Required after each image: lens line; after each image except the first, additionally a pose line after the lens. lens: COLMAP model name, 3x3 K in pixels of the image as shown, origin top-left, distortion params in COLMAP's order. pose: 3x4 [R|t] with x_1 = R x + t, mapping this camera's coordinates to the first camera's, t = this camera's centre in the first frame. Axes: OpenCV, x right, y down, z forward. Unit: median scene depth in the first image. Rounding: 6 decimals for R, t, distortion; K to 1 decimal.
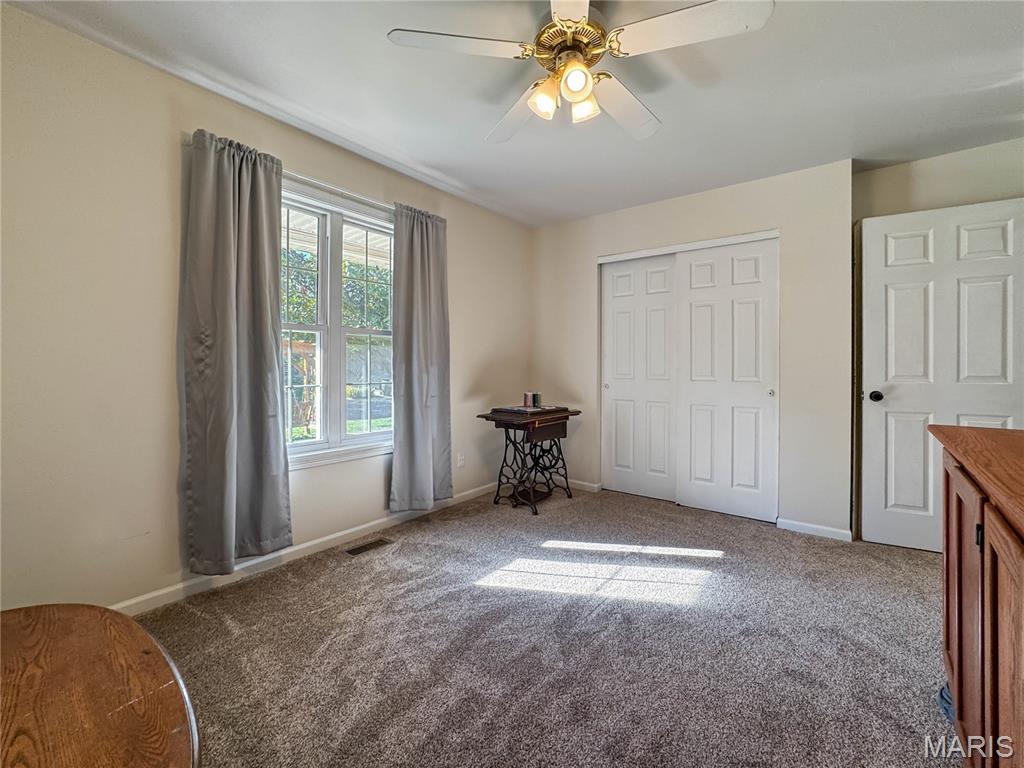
lens RADIAL K [[425.2, 0, 517.4], [0, 425.2, 370.3], [0, 0, 1]] dist [-0.017378, 0.000529]
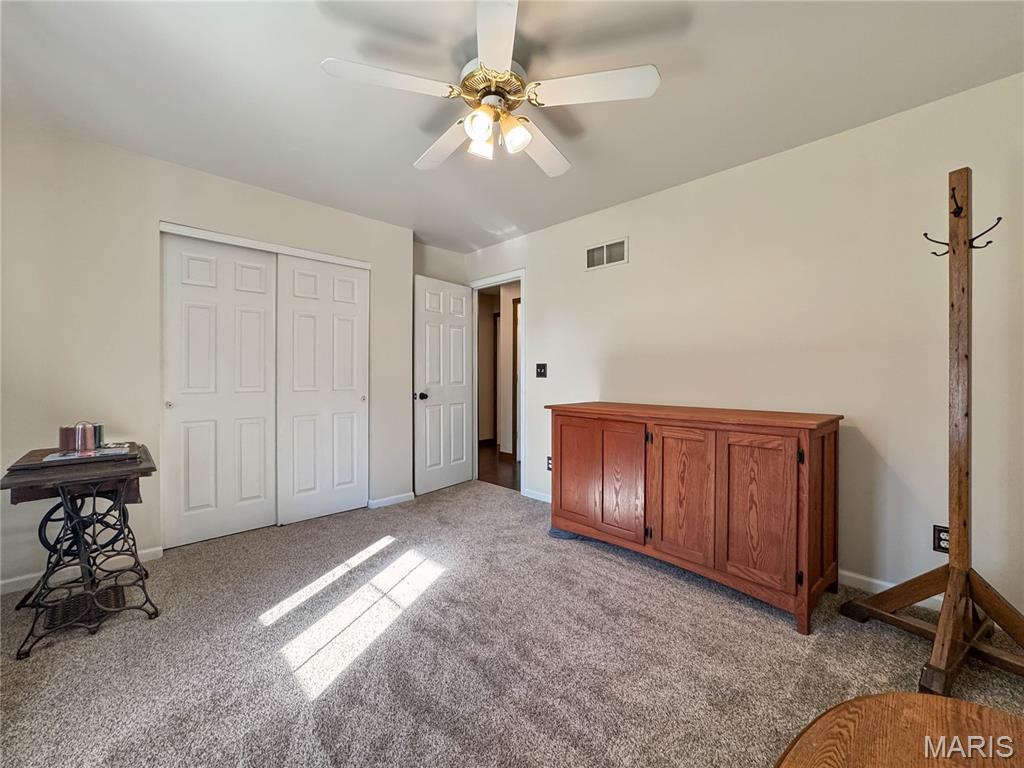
lens RADIAL K [[414.8, 0, 511.8], [0, 414.8, 379.4], [0, 0, 1]] dist [-0.000511, 0.000512]
pose [[0.158473, -0.012997, 0.987278, -0.549495], [0.009599, 0.999886, 0.011622, -0.011333], [-0.987317, 0.007635, 0.158579, 0.449981]]
